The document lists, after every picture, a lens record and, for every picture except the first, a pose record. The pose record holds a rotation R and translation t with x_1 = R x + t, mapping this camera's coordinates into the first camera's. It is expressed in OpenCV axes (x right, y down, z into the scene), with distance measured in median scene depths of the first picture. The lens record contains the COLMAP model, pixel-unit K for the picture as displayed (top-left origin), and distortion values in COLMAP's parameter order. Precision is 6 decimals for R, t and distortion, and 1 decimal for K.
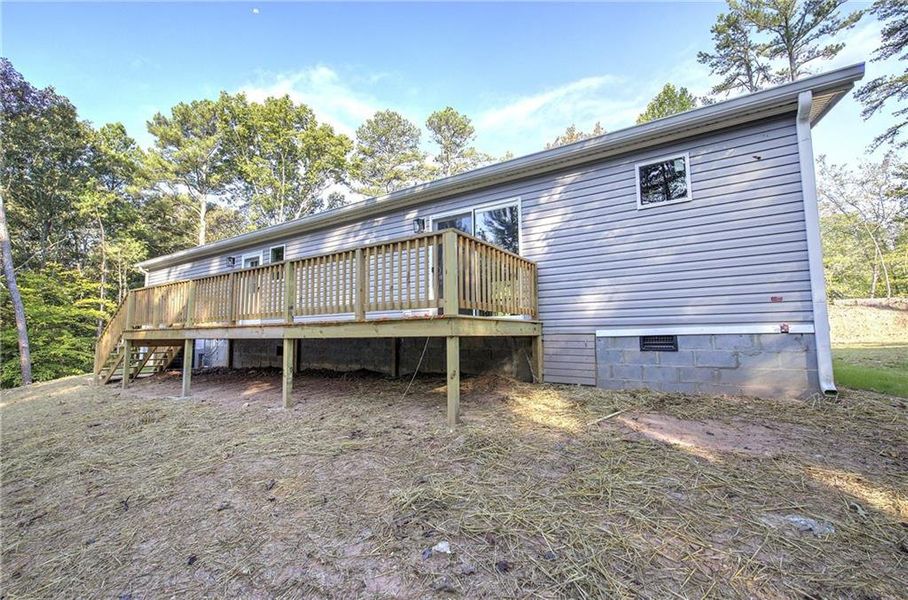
lens RADIAL K [[385.1, 0, 458.6], [0, 385.1, 299.5], [0, 0, 1]] dist [-0.001821, 0.000458]
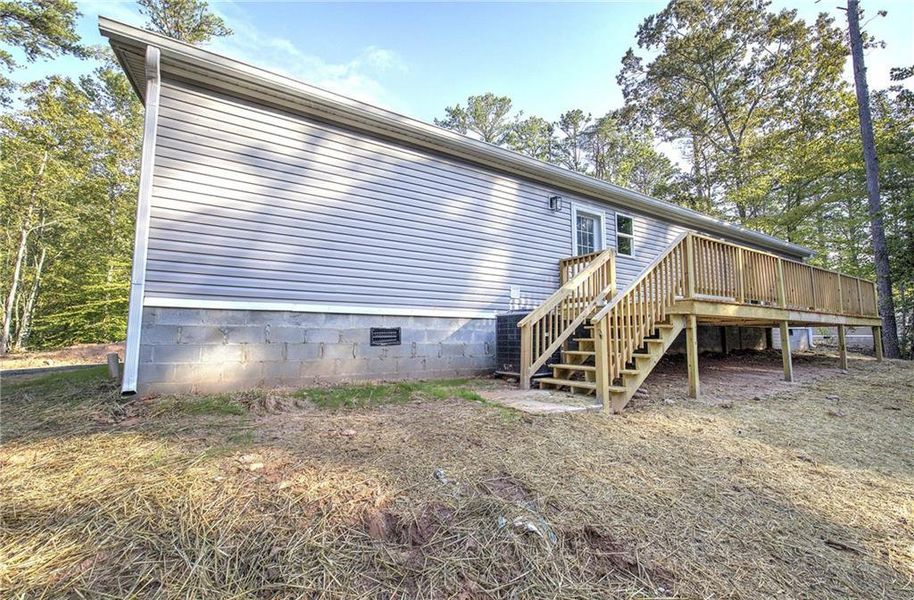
lens RADIAL K [[387.0, 0, 457.9], [0, 387.0, 298.0], [0, 0, 1]] dist [-0.002613, -0.000086]
pose [[0.432638, 0.096495, 0.896389, -0.388816], [-0.094996, 0.993600, -0.061110, 0.037407], [-0.896549, -0.058715, 0.439036, 0.264973]]
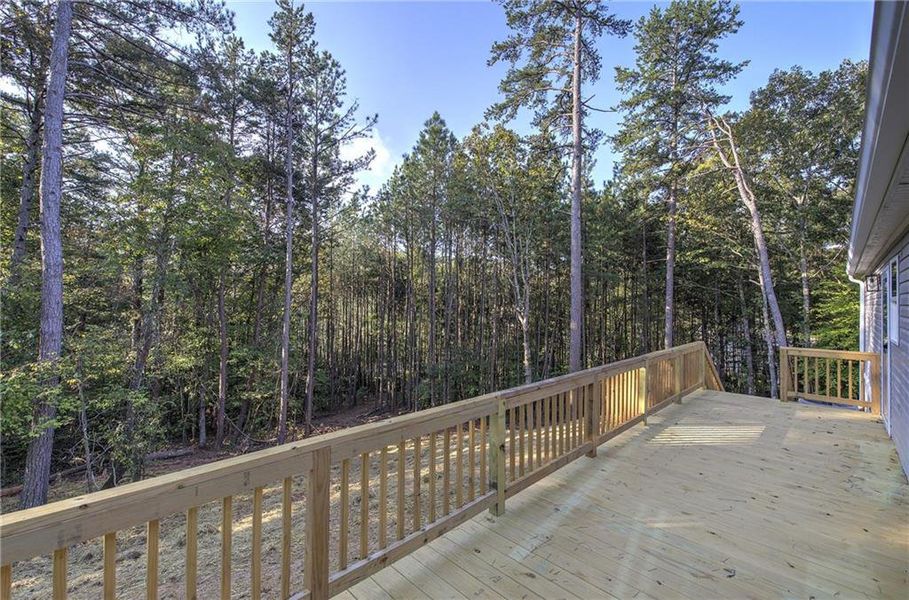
lens RADIAL K [[385.5, 0, 459.2], [0, 385.5, 299.5], [0, 0, 1]] dist [-0.001821, 0.000458]
pose [[-0.207128, -0.002105, -0.978312, 0.014434], [0.088237, 0.995882, -0.020824, -0.035176], [0.974326, -0.090637, -0.206090, 0.170684]]
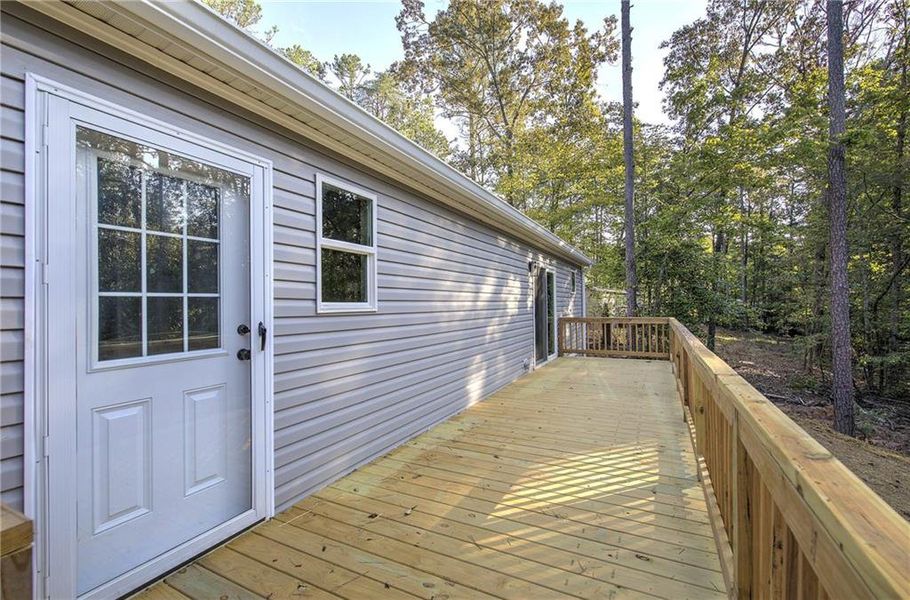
lens RADIAL K [[385.9, 0, 459.7], [0, 385.9, 299.5], [0, 0, 1]] dist [-0.001821, 0.000458]
pose [[-0.099345, 0.018124, 0.994888, -0.216335], [-0.083436, 0.996161, -0.026479, -0.014499], [-0.991549, -0.085640, -0.097452, 0.263242]]
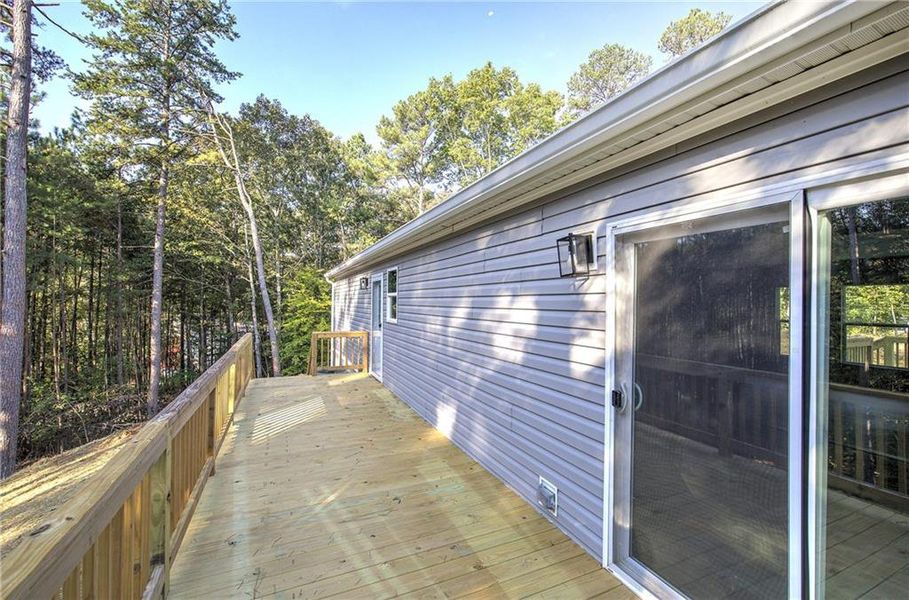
lens RADIAL K [[385.5, 0, 459.2], [0, 385.5, 299.5], [0, 0, 1]] dist [-0.001821, 0.000458]
pose [[0.843344, 0.014741, -0.537172, -0.001802], [0.031595, 0.996534, 0.076950, -0.037099], [0.536445, -0.081868, 0.839955, 0.136576]]
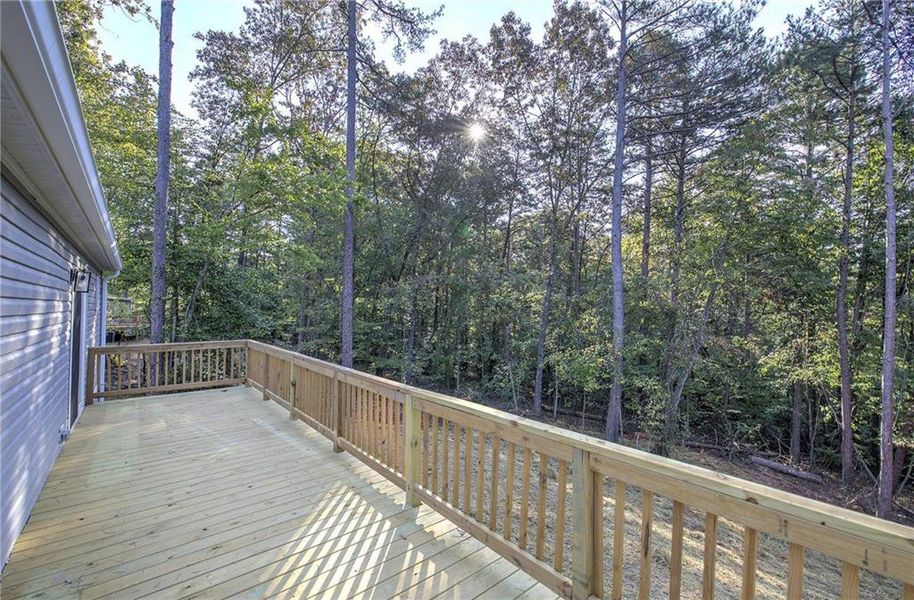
lens RADIAL K [[387.0, 0, 457.9], [0, 387.0, 298.0], [0, 0, 1]] dist [-0.002613, -0.000086]
pose [[-0.954513, 0.007535, 0.298075, -0.180161], [-0.029389, 0.992435, -0.119198, -0.021272], [-0.296719, -0.122536, -0.947071, 0.290893]]
